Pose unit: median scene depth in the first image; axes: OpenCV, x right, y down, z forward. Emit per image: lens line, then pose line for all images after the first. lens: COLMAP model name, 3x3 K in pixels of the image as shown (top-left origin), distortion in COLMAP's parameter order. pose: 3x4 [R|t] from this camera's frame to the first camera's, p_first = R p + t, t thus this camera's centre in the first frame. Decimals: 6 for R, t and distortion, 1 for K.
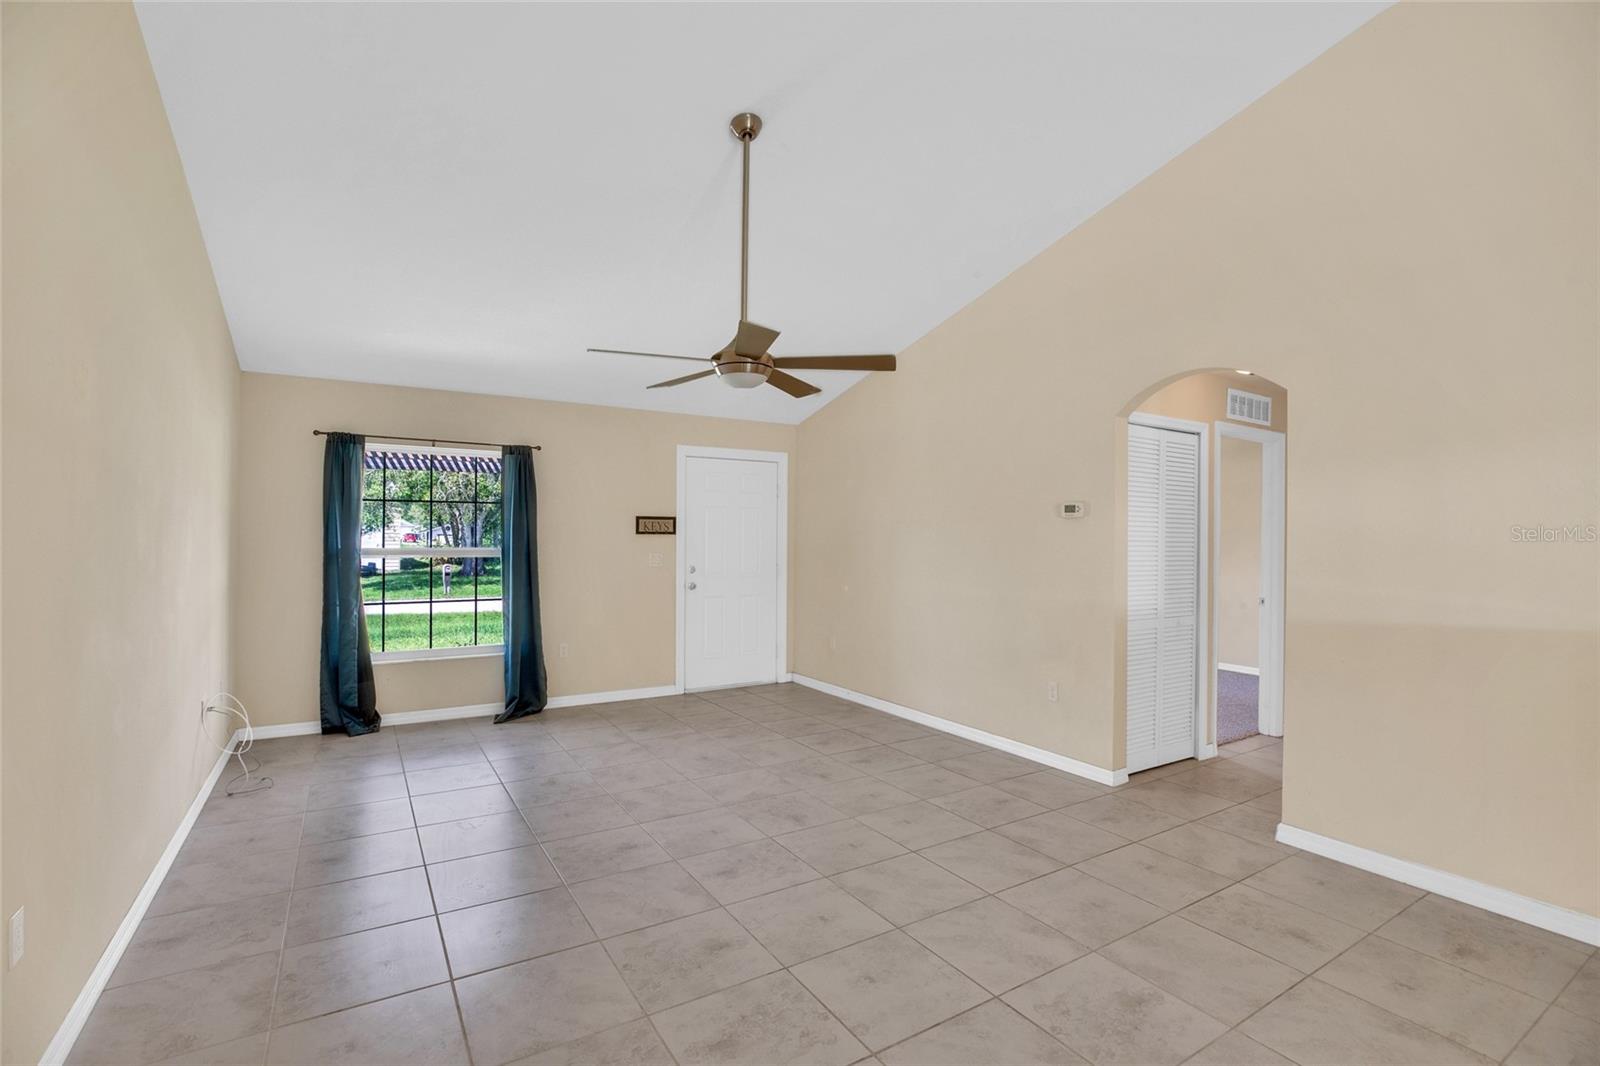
lens RADIAL K [[735.0, 0, 803.3], [0, 735.0, 530.0], [0, 0, 1]] dist [-0.042955, 0.012080]
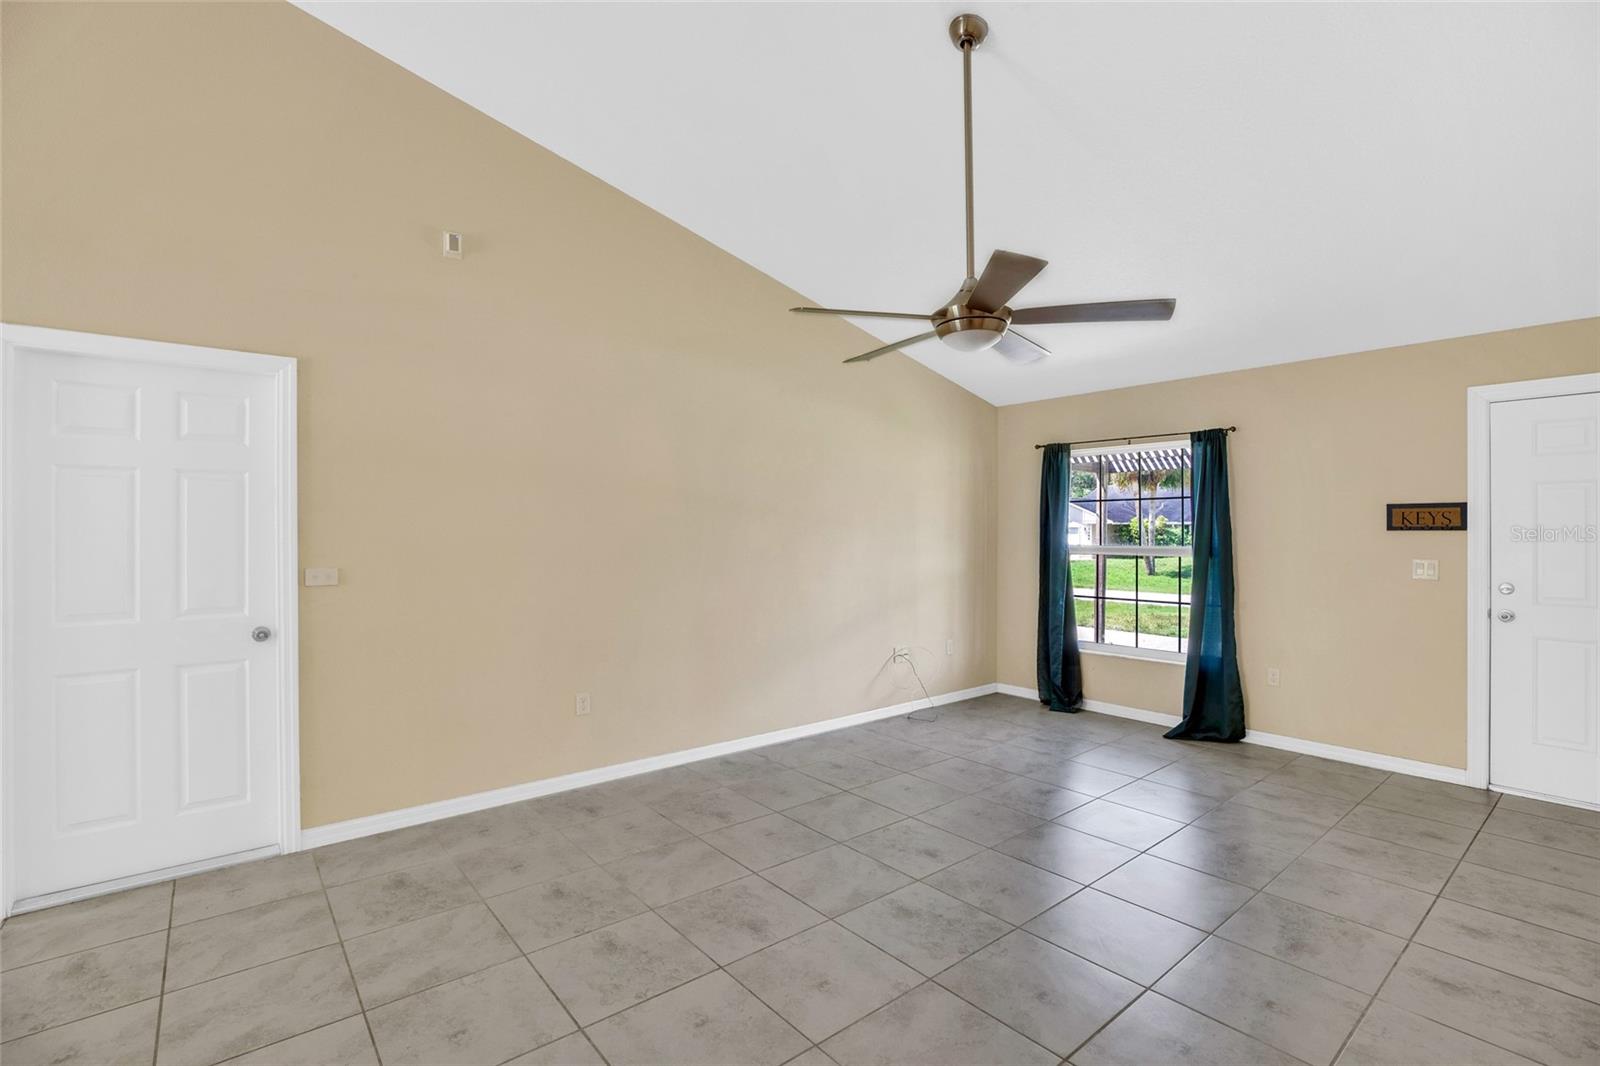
lens RADIAL K [[735.0, 0, 807.6], [0, 735.0, 531.8], [0, 0, 1]] dist [-0.042955, 0.012080]
pose [[0.133108, -0.006829, -0.991078, 0.458183], [0.008797, 0.999945, -0.005709, 0.007500], [0.991063, -0.007959, 0.133161, 0.464242]]
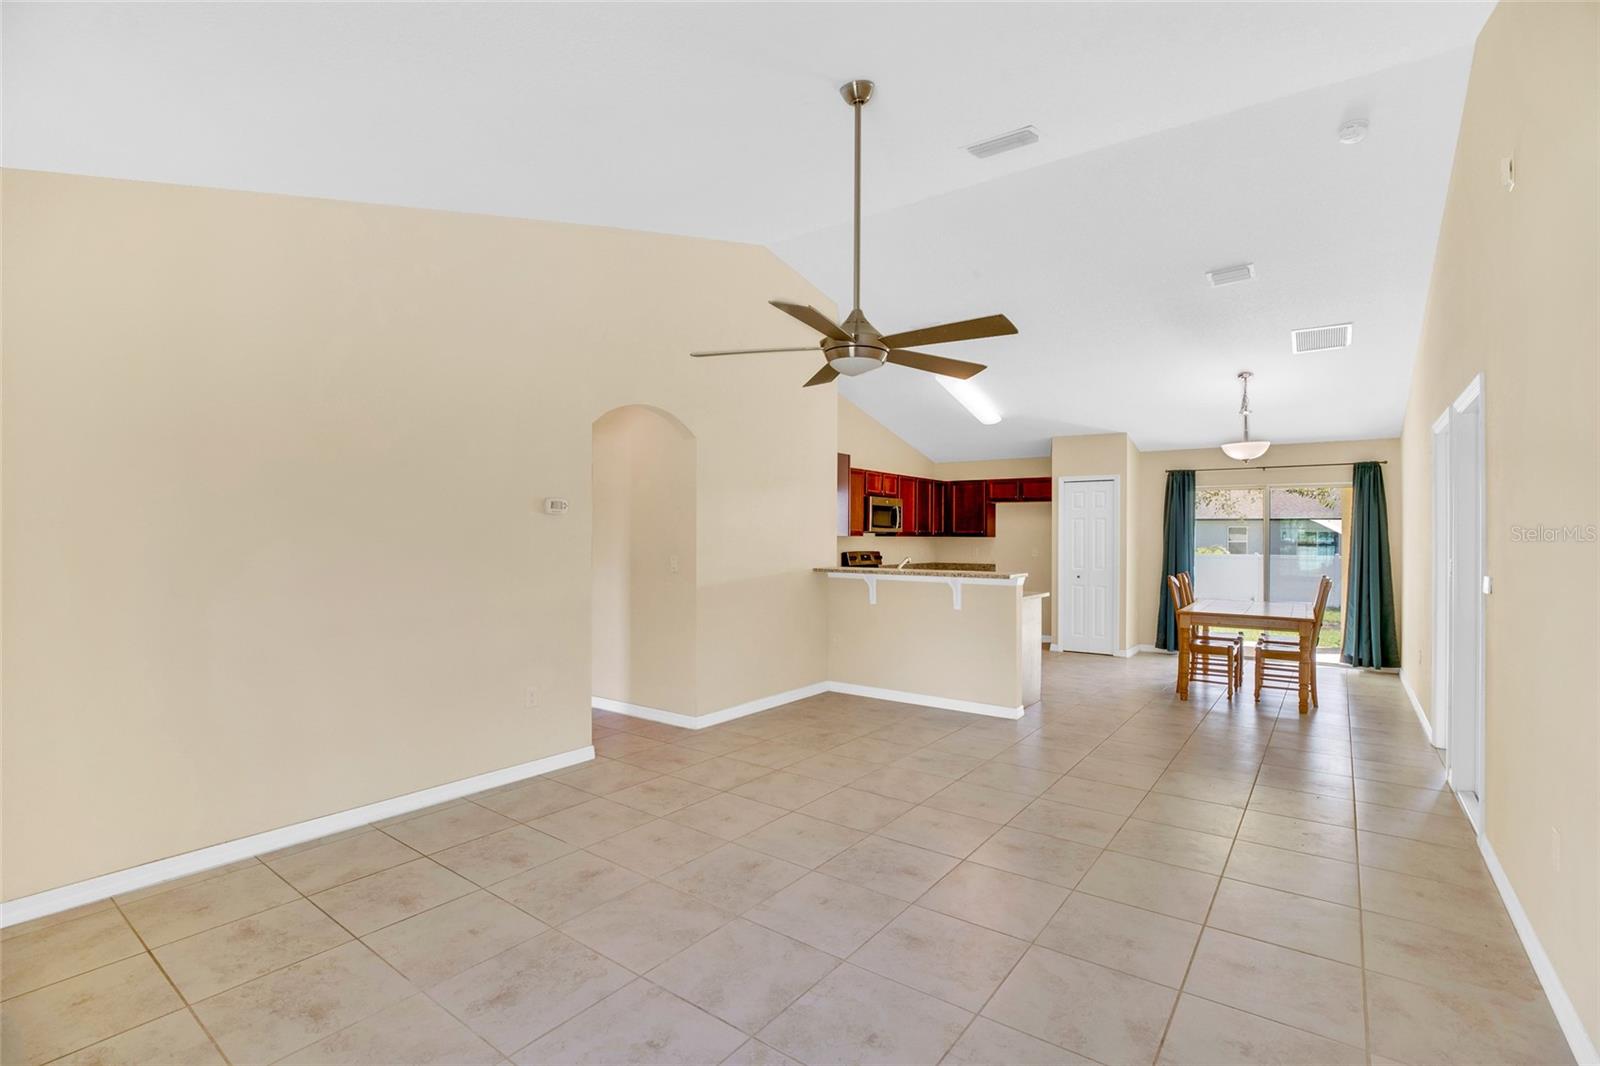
lens RADIAL K [[735.0, 0, 807.5], [0, 735.0, 531.1], [0, 0, 1]] dist [-0.042955, 0.012080]
pose [[-0.367758, -0.005778, 0.929904, -0.597628], [-0.014171, 0.999899, 0.000609, 0.000102], [-0.929814, -0.012953, -0.367803, 0.910611]]
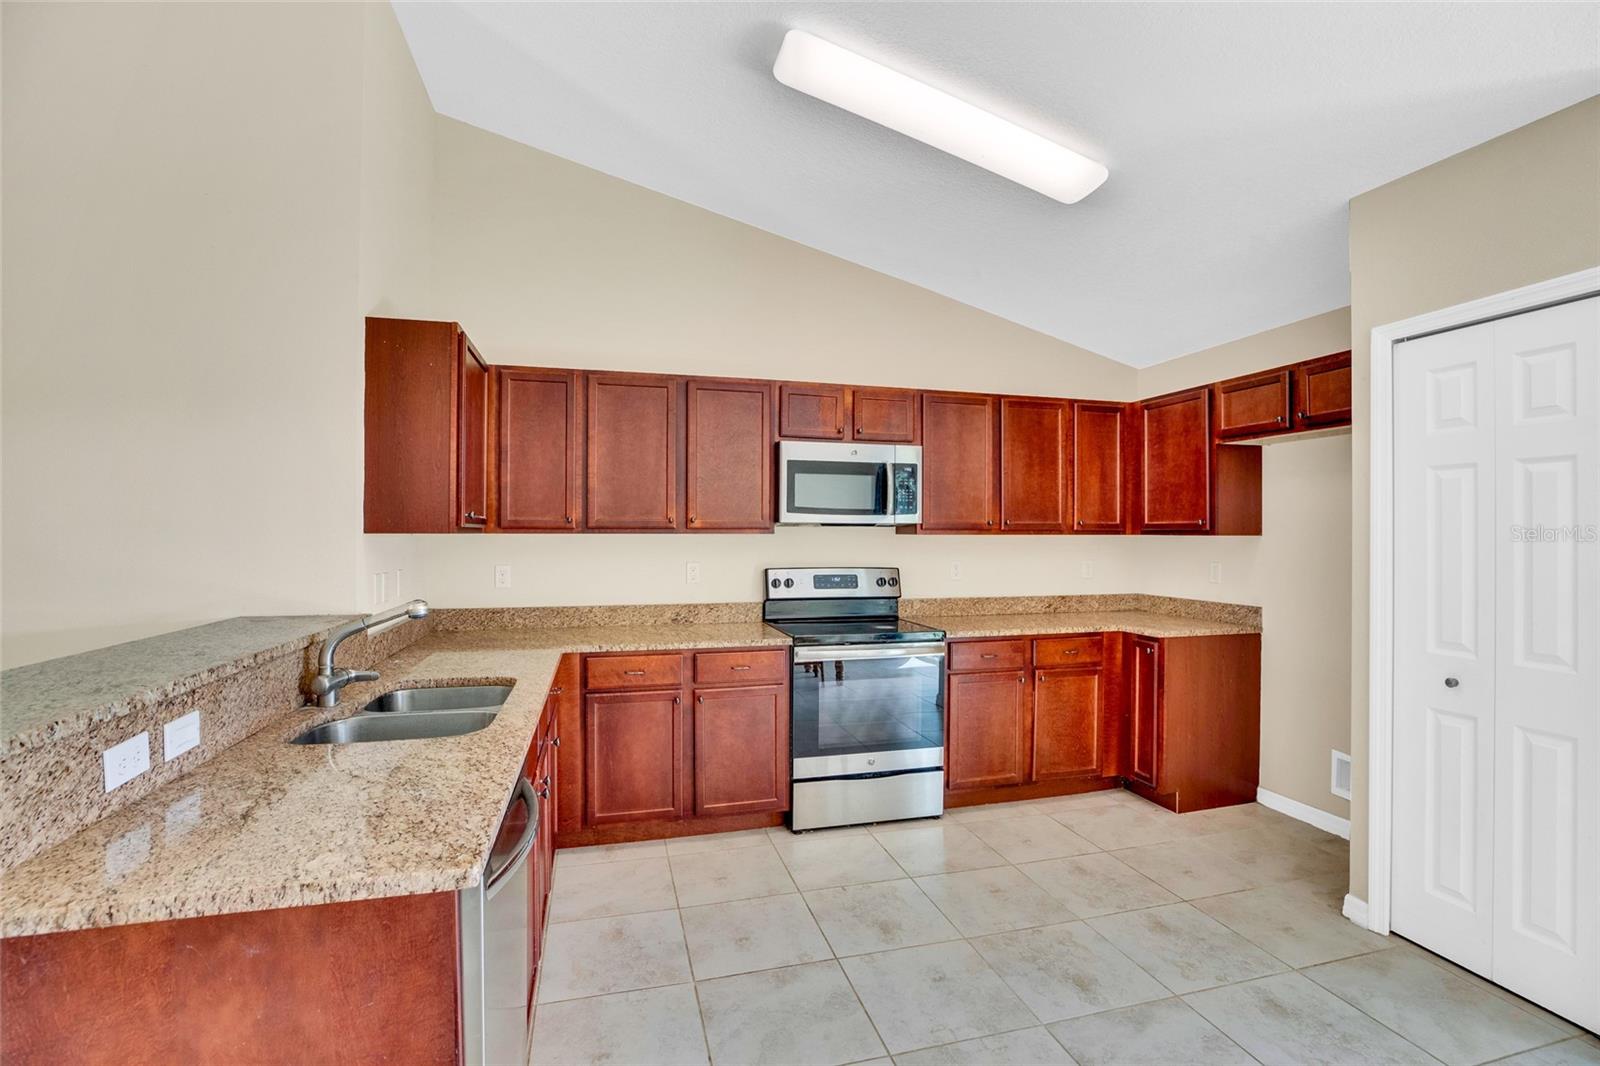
lens RADIAL K [[735.0, 0, 803.8], [0, 735.0, 531.1], [0, 0, 1]] dist [-0.042955, 0.012080]
pose [[0.285805, -0.007218, 0.958261, 0.240056], [-0.005383, 0.999944, 0.009138, 0.001514], [-0.958273, -0.007770, 0.285750, -0.081629]]
